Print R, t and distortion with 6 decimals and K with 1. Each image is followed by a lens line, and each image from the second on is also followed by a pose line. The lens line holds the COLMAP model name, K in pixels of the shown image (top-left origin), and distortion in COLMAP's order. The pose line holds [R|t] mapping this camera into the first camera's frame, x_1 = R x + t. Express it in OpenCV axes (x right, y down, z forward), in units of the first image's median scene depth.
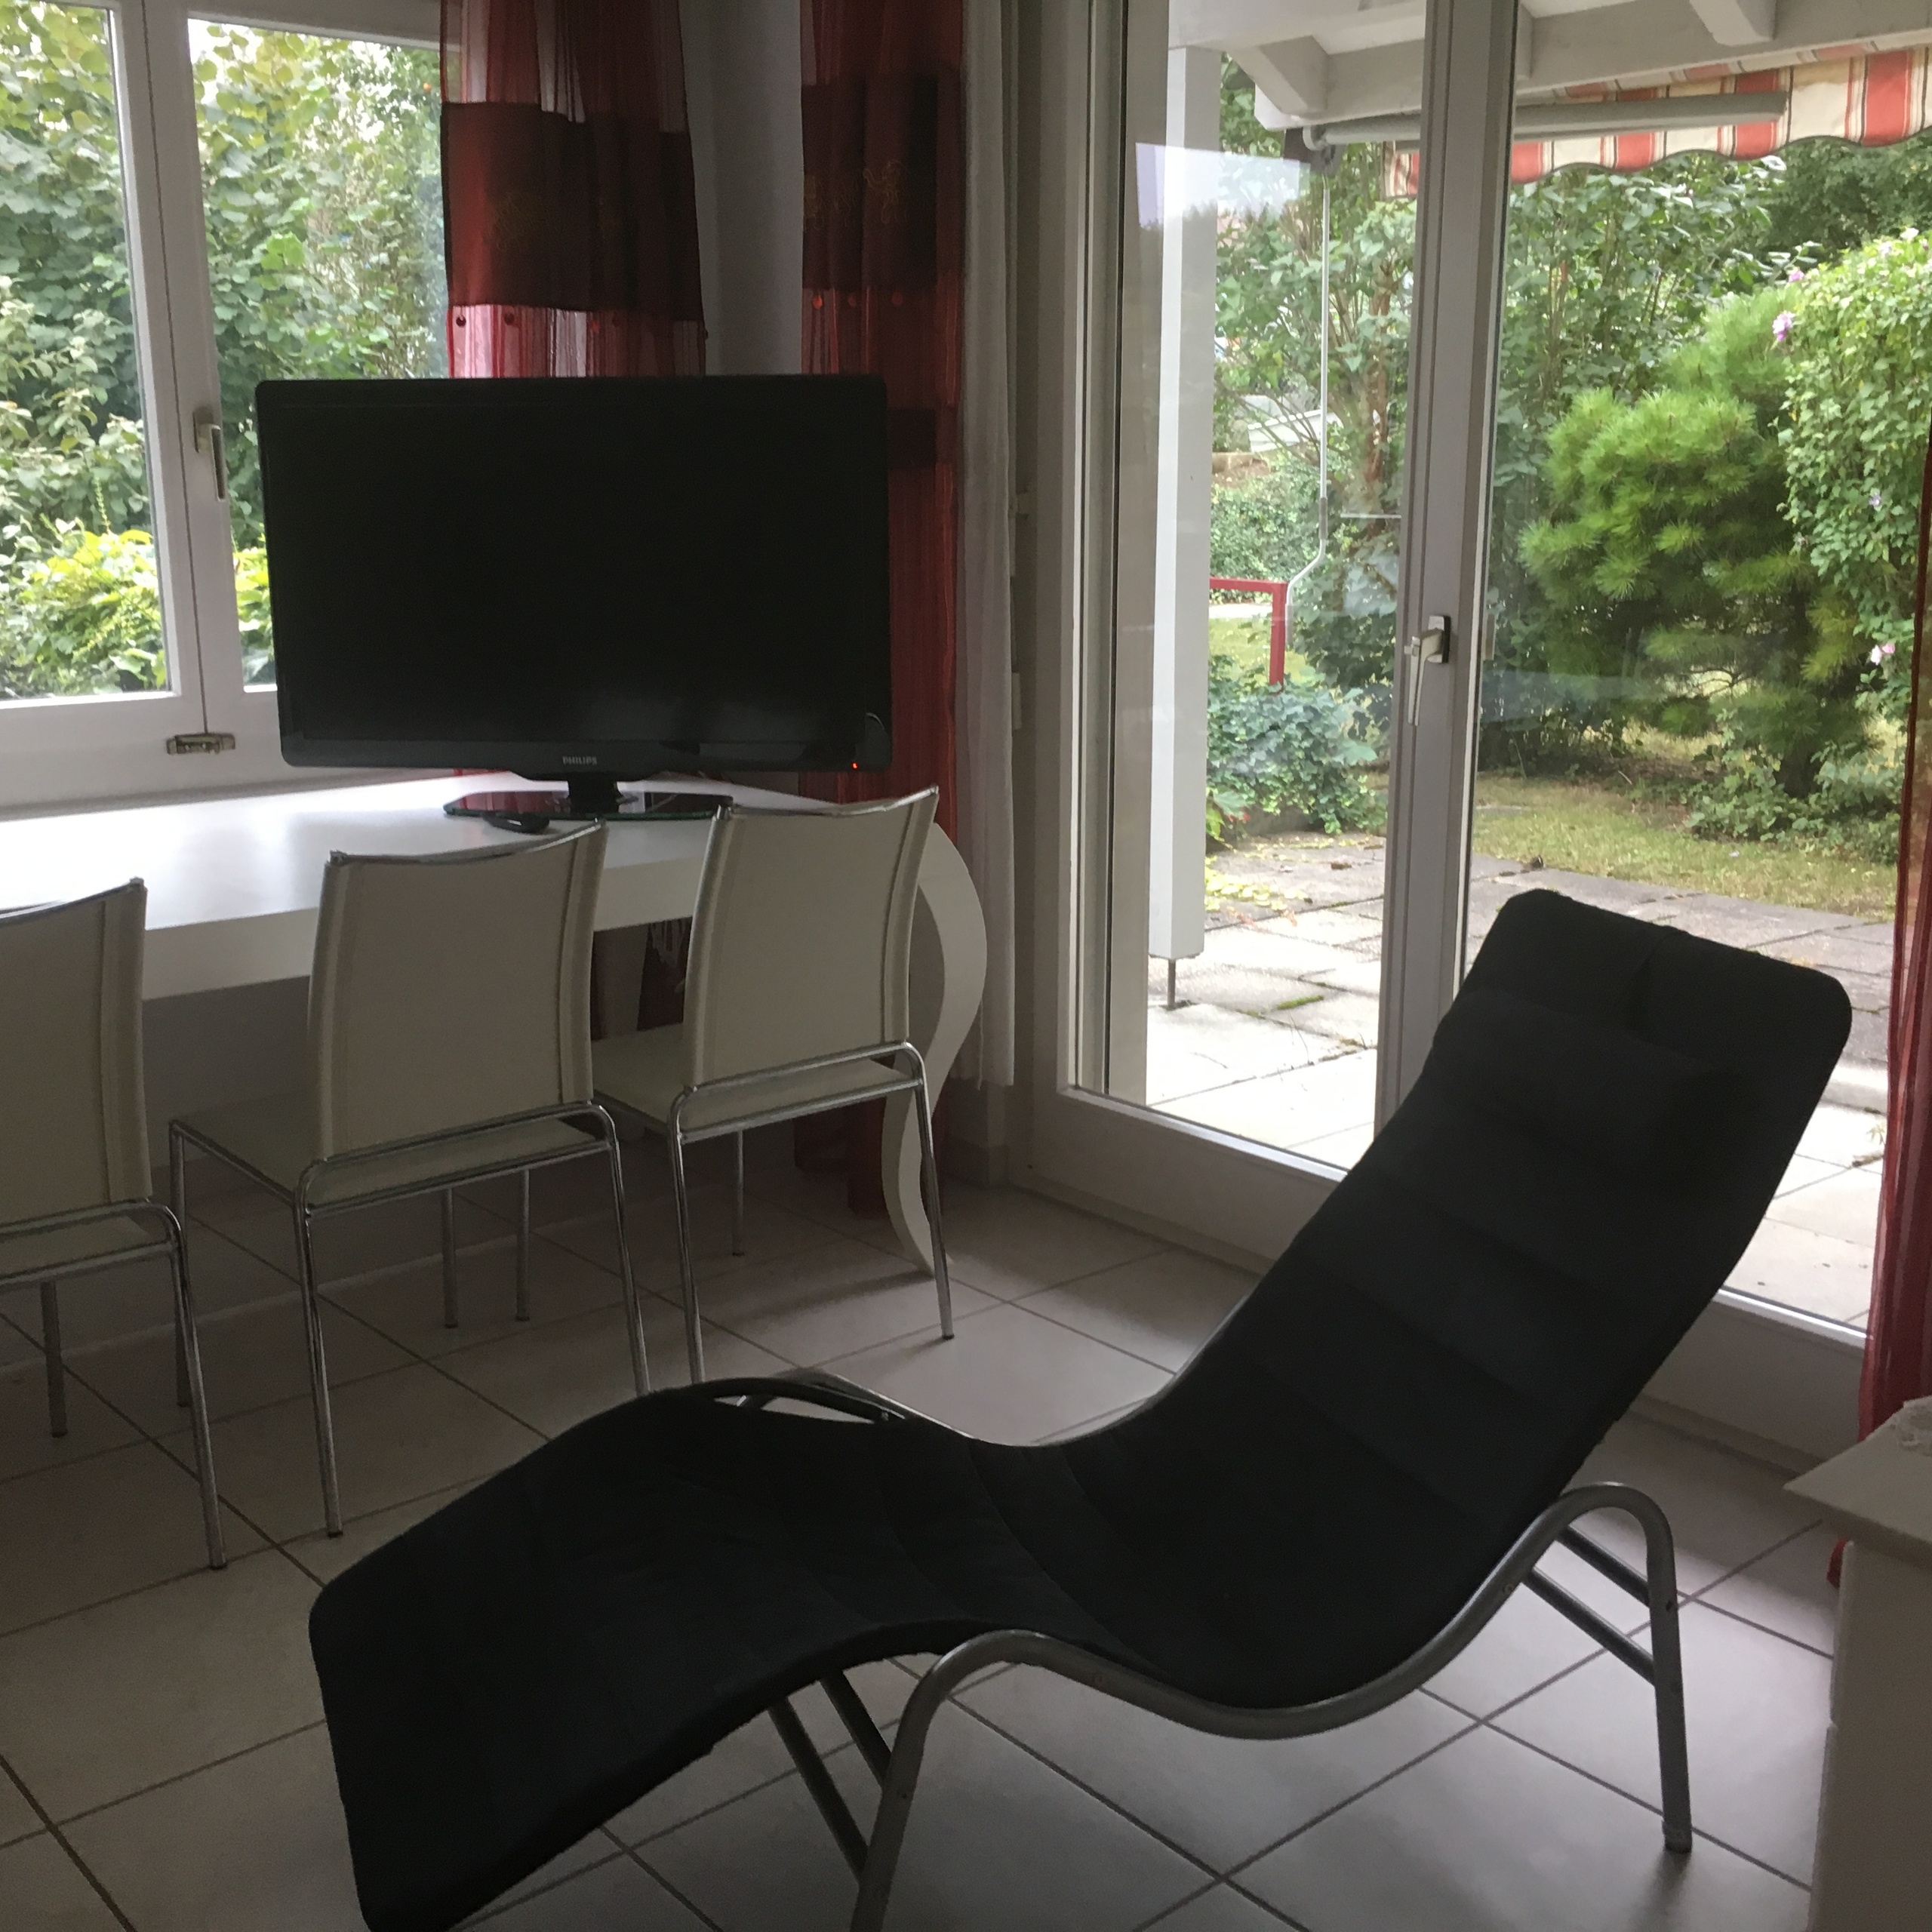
lens RADIAL K [[2215.0, 0, 965.1], [0, 2215.0, 936.0], [0, 0, 1]] dist [0.097564, -0.146988]
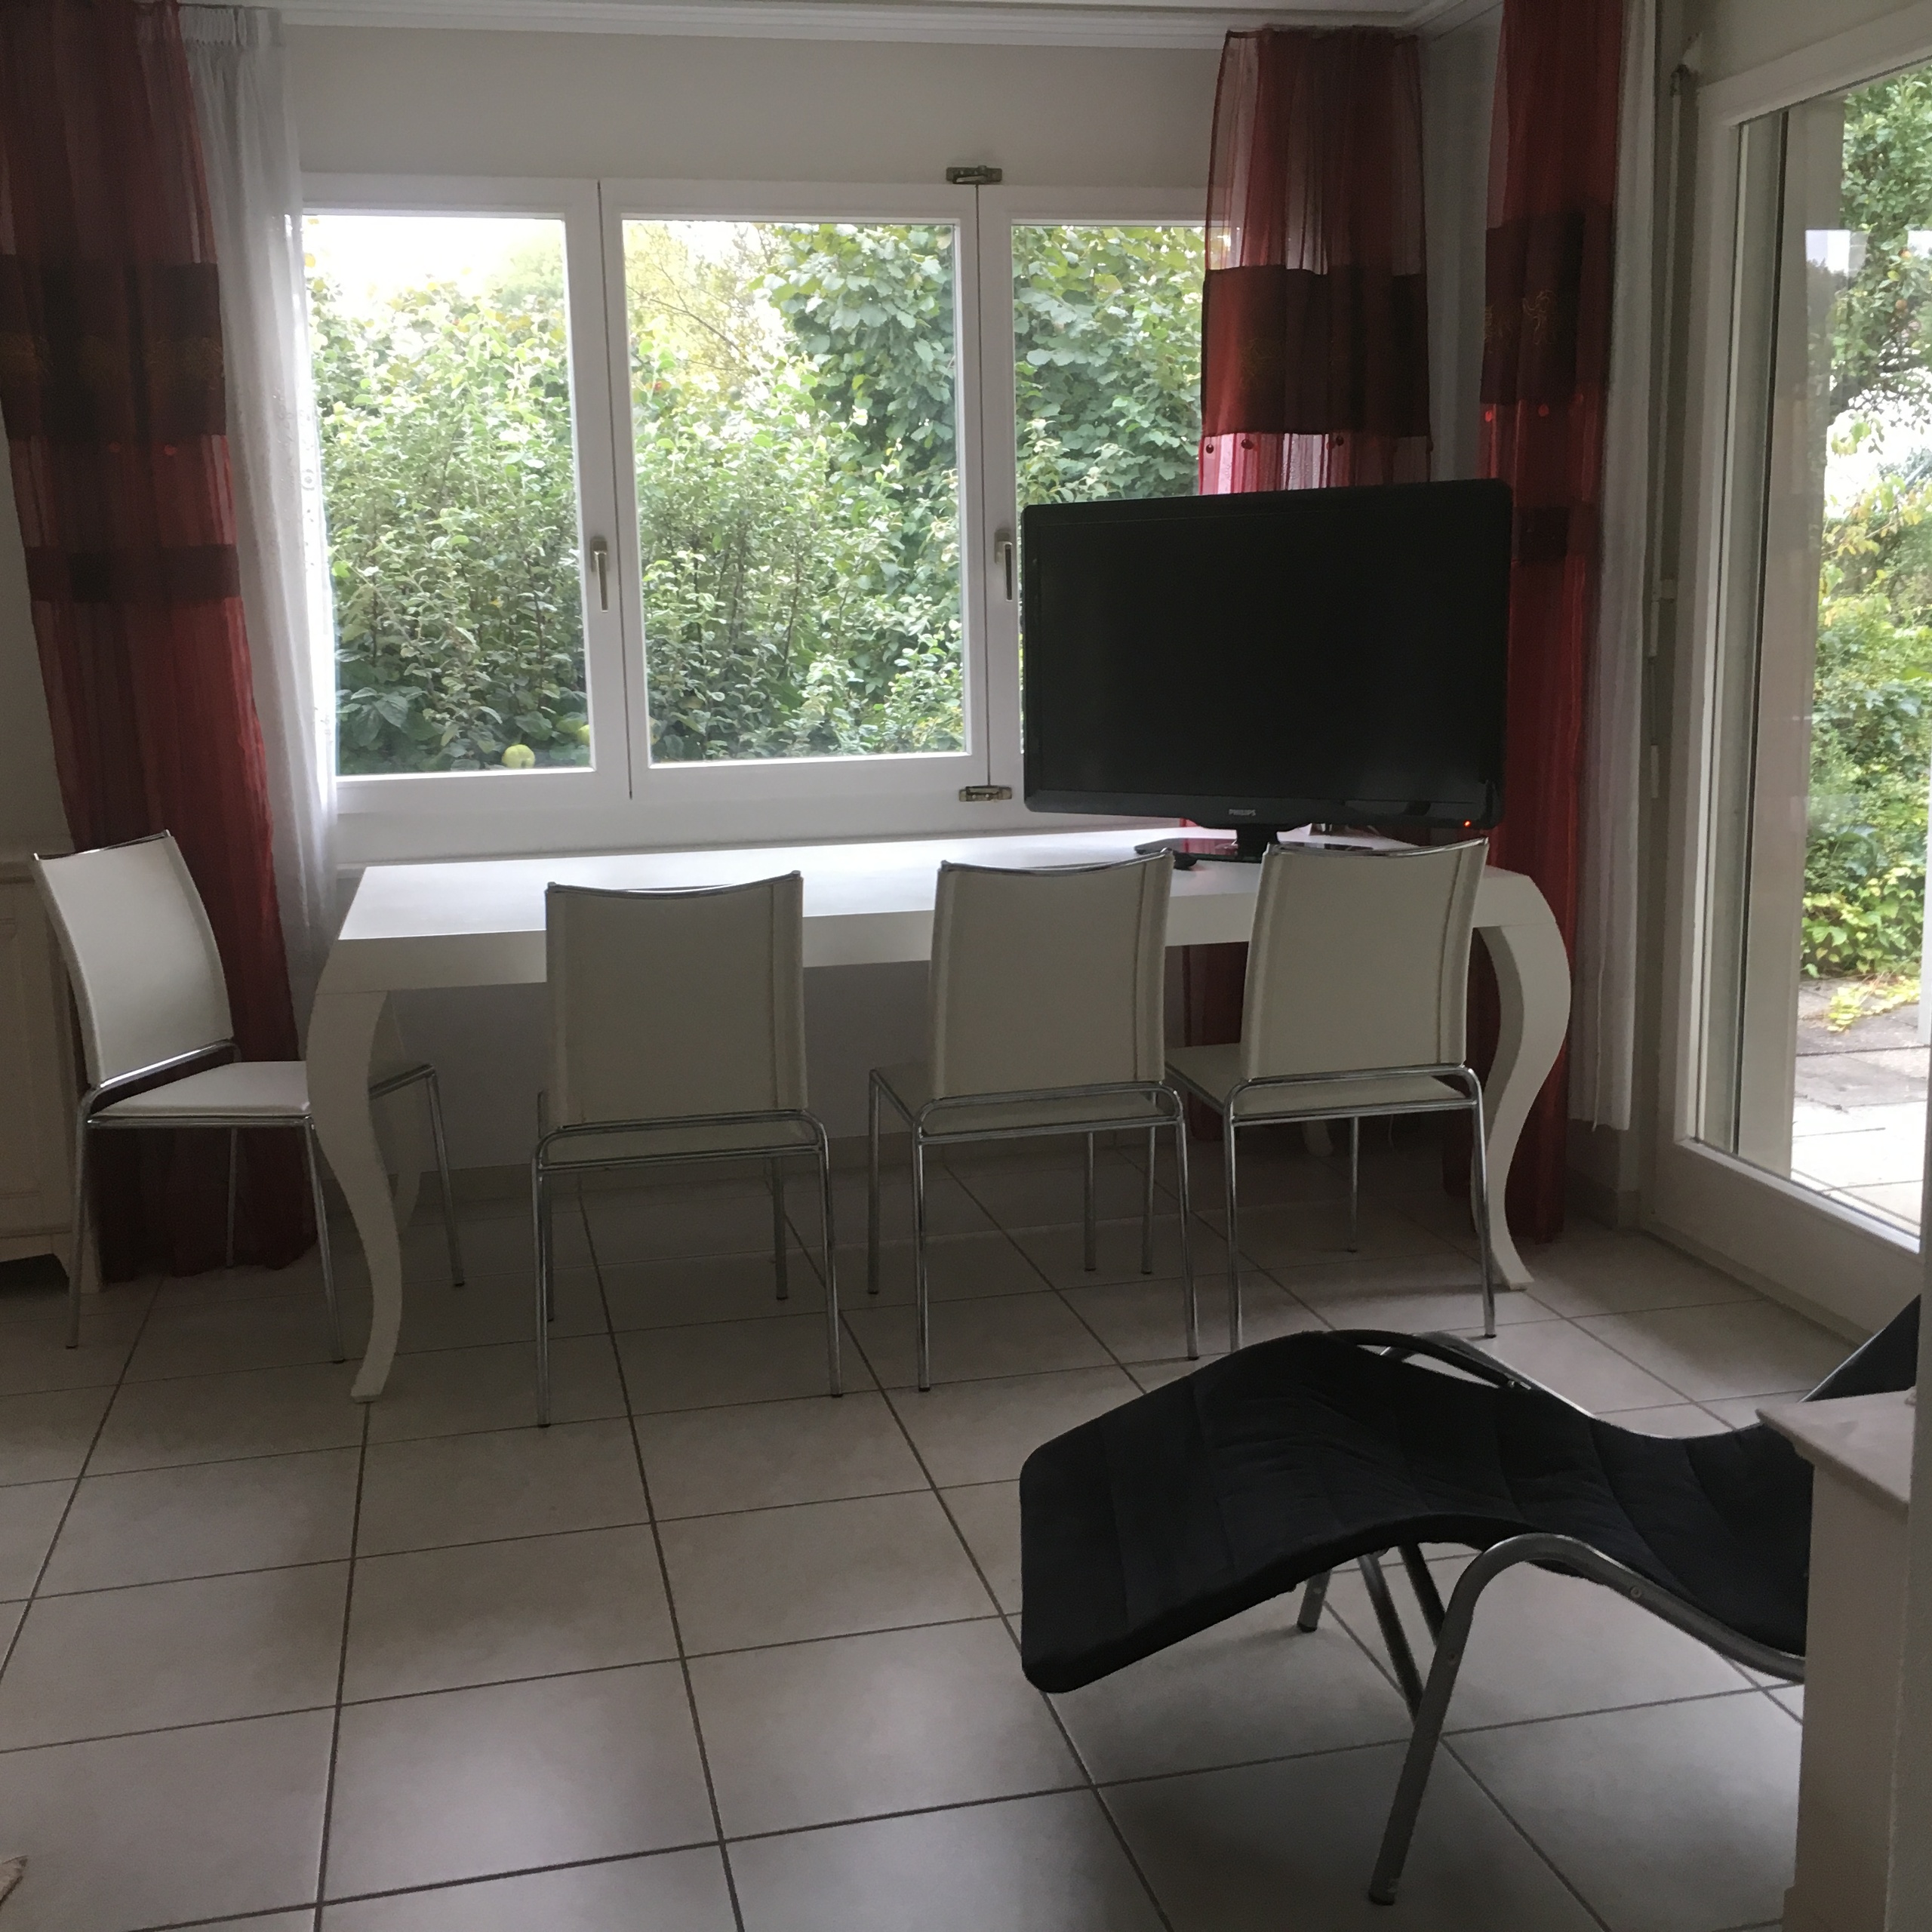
lens RADIAL K [[2215.0, 0, 965.1], [0, 2215.0, 936.0], [0, 0, 1]] dist [0.097564, -0.146988]
pose [[0.885495, 0.057642, -0.461060, 0.225986], [-0.077939, 0.996642, -0.025086, 0.025643], [0.458066, 0.058148, 0.887014, -0.103389]]
